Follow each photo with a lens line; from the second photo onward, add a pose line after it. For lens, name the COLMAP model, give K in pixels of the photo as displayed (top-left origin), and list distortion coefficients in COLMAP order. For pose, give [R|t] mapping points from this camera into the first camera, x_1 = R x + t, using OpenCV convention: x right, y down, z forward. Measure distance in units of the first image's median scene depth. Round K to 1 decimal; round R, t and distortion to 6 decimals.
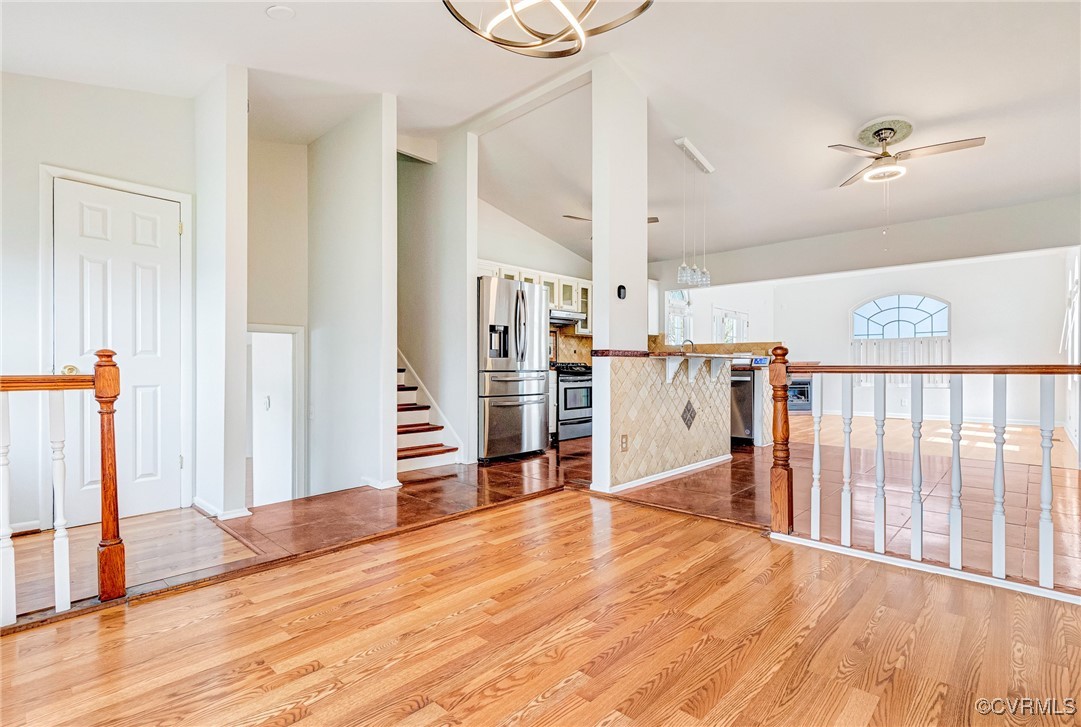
lens RADIAL K [[510.3, 0, 558.7], [0, 510.3, 364.9], [0, 0, 1]] dist [0.005678, -0.002230]
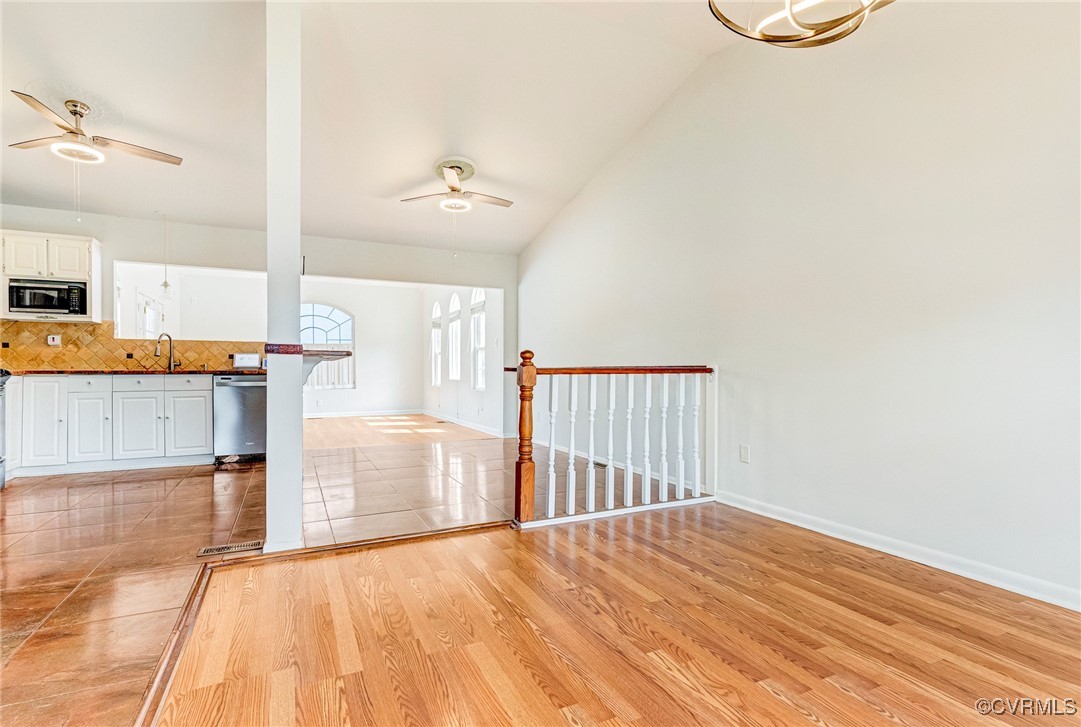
lens RADIAL K [[510.3, 0, 538.1], [0, 510.3, 366.4], [0, 0, 1]] dist [0.005678, -0.002230]
pose [[0.402769, 0.005869, 0.915283, -0.556946], [-0.001687, 0.999983, -0.005670, 0.004430], [-0.915300, 0.000739, 0.402772, 0.543429]]
